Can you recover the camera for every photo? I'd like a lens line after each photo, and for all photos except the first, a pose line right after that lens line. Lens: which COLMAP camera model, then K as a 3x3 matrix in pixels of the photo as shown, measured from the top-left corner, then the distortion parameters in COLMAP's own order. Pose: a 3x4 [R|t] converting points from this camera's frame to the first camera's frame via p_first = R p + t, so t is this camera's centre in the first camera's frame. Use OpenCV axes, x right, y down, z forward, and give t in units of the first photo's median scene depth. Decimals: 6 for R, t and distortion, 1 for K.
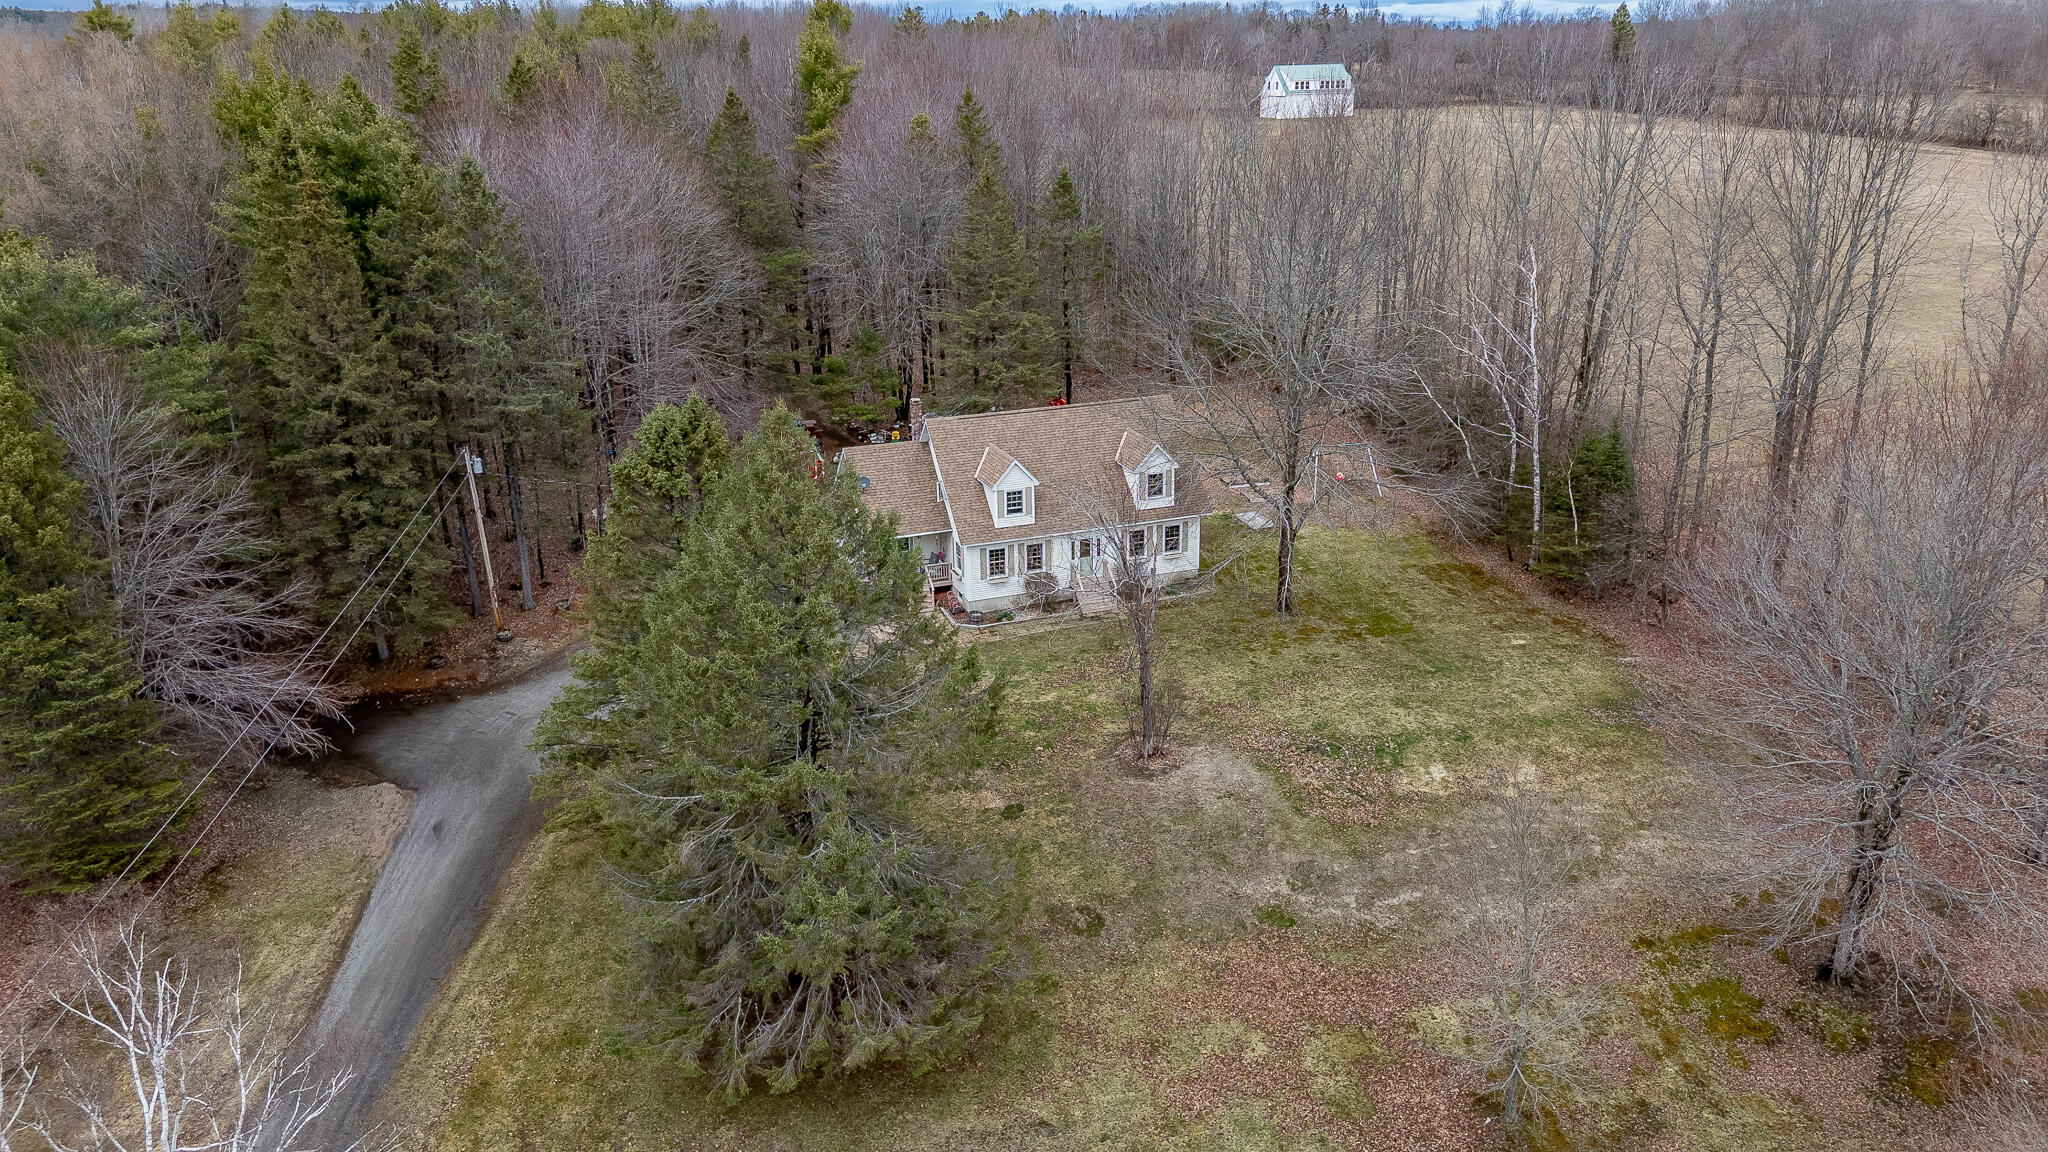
lens RADIAL K [[1508.4, 0, 1024.0], [0, 1508.4, 576.0], [0, 0, 1]] dist [0.142729, -0.192883]
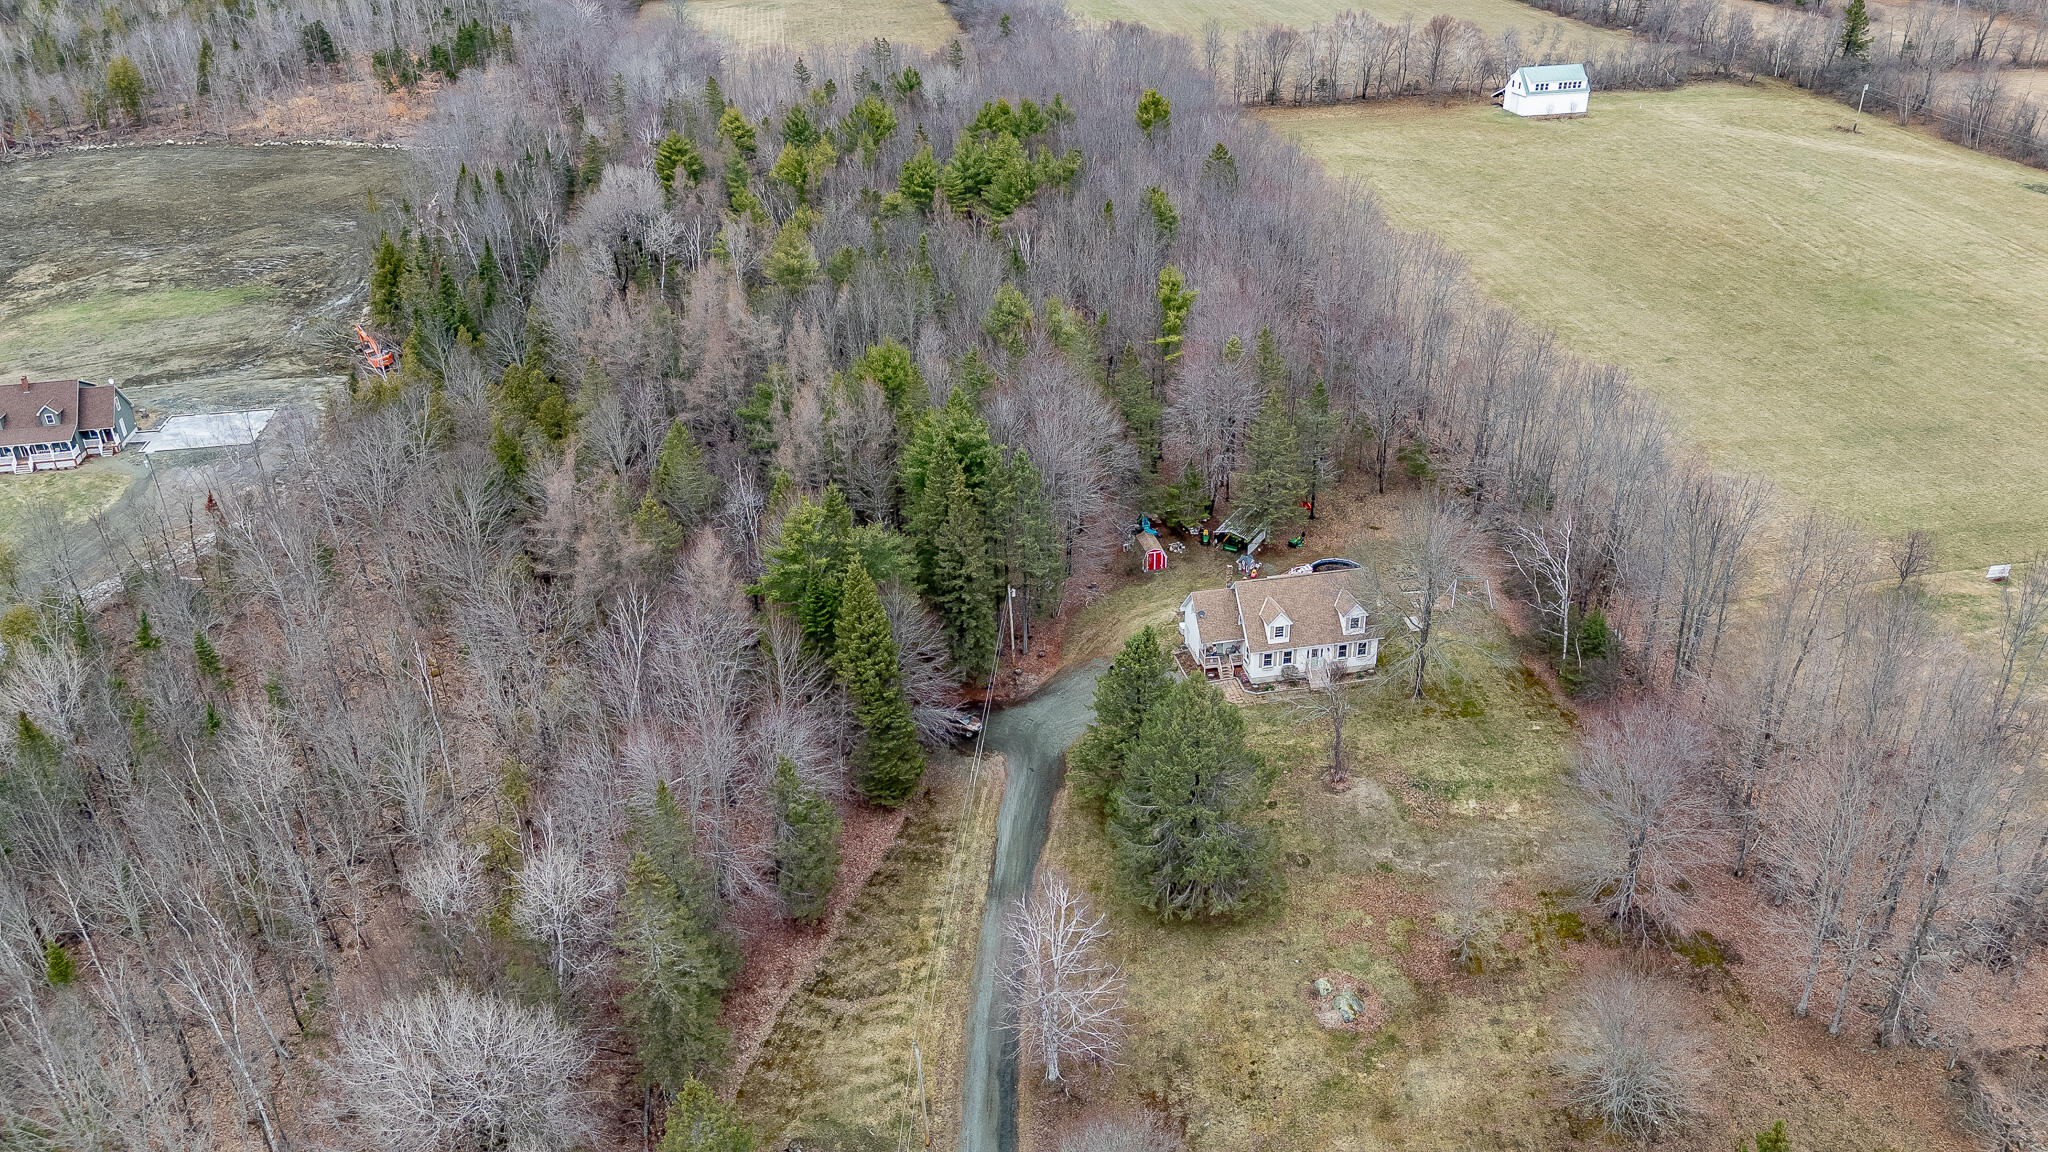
lens RADIAL K [[1508.4, 0, 1024.0], [0, 1508.4, 576.0], [0, 0, 1]] dist [0.142729, -0.192883]
pose [[0.987603, 0.070458, -0.140272, -0.075502], [-0.050400, 0.988621, 0.141733, -0.459774], [0.148662, -0.132906, 0.979916, -1.163320]]
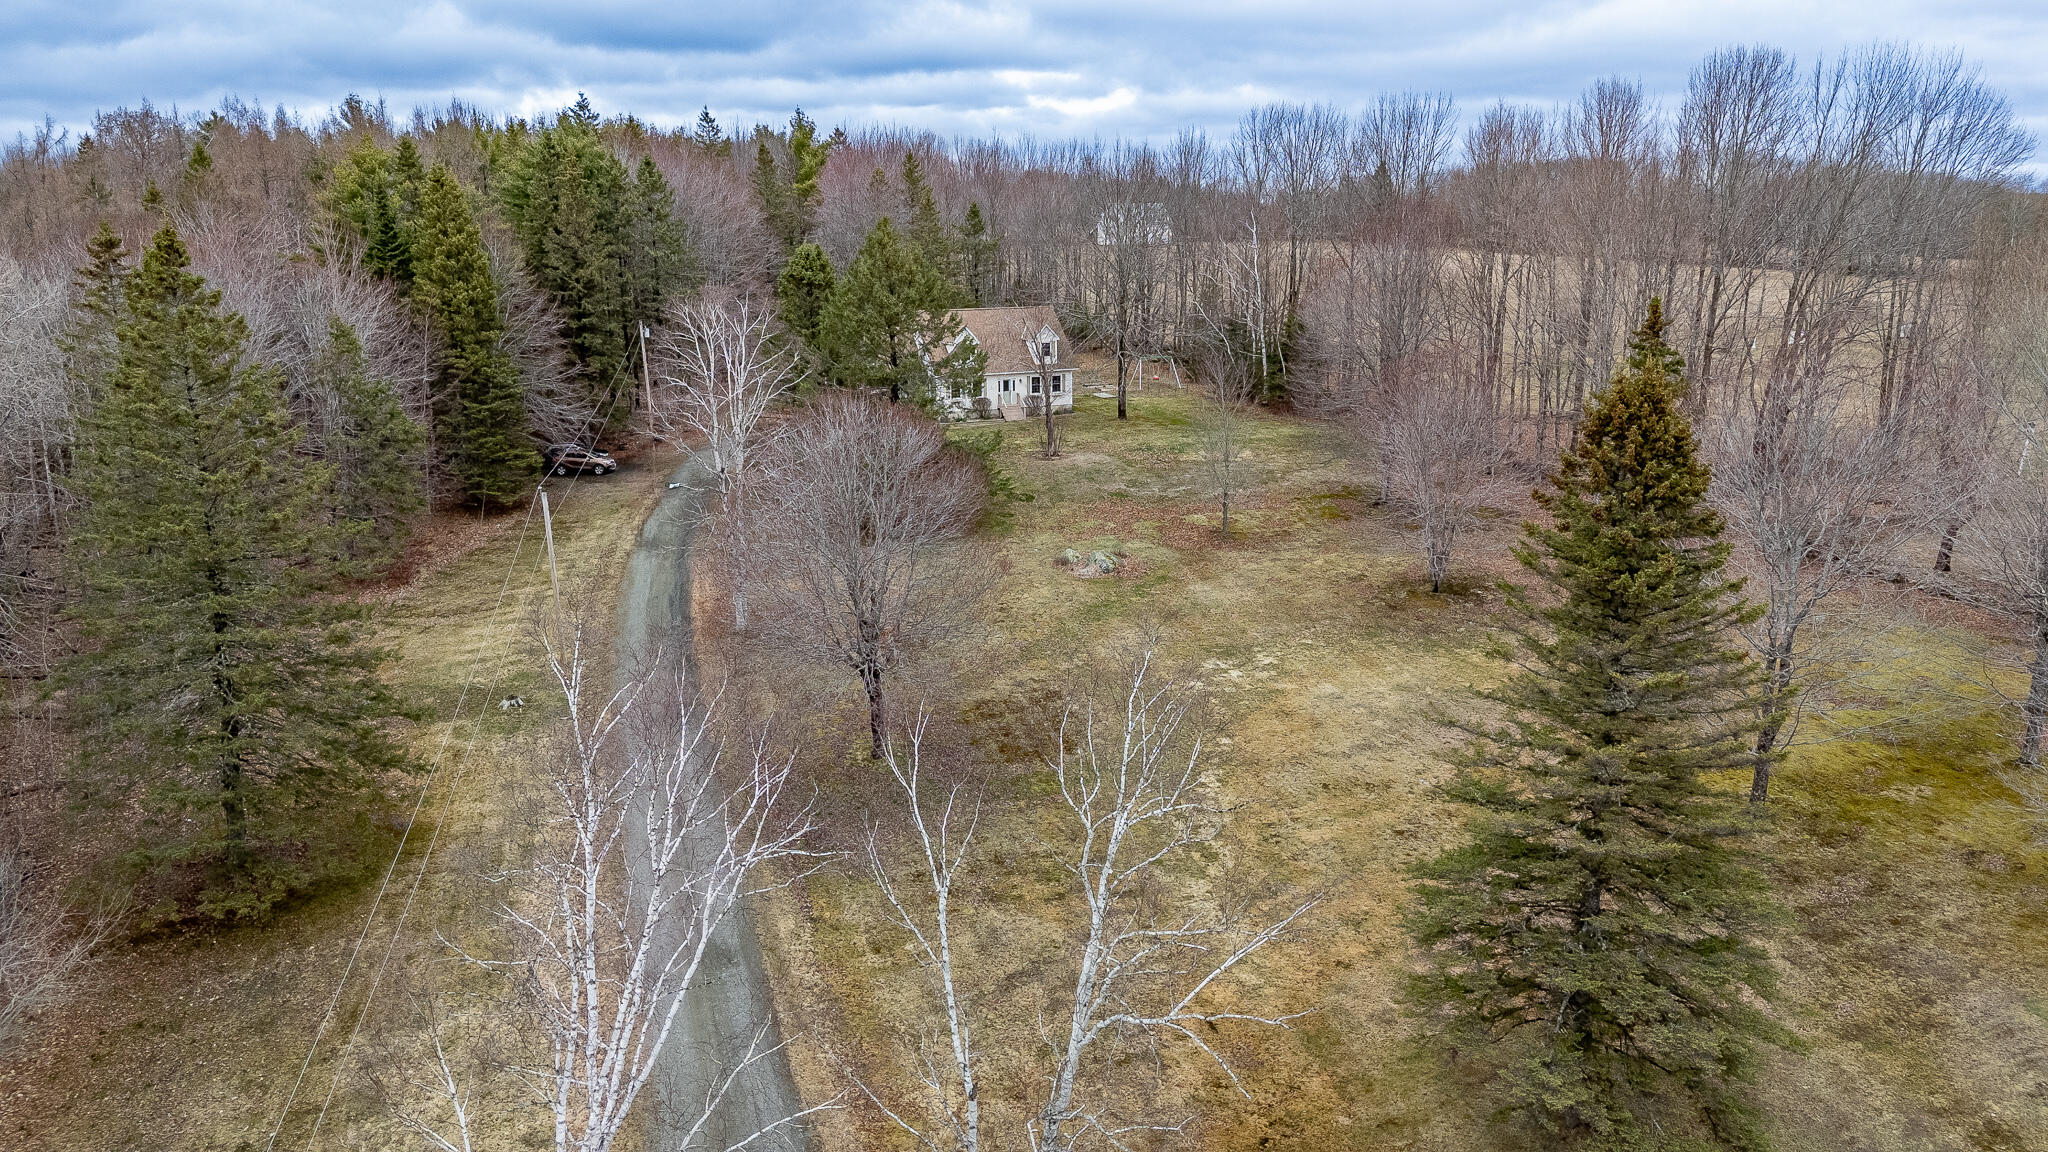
lens RADIAL K [[1508.4, 0, 1024.0], [0, 1508.4, 576.0], [0, 0, 1]] dist [0.142729, -0.192883]
pose [[0.995045, -0.014636, 0.098339, -0.135796], [0.025481, 0.993611, -0.109947, 0.473391], [-0.096102, 0.111908, 0.989061, -0.818815]]
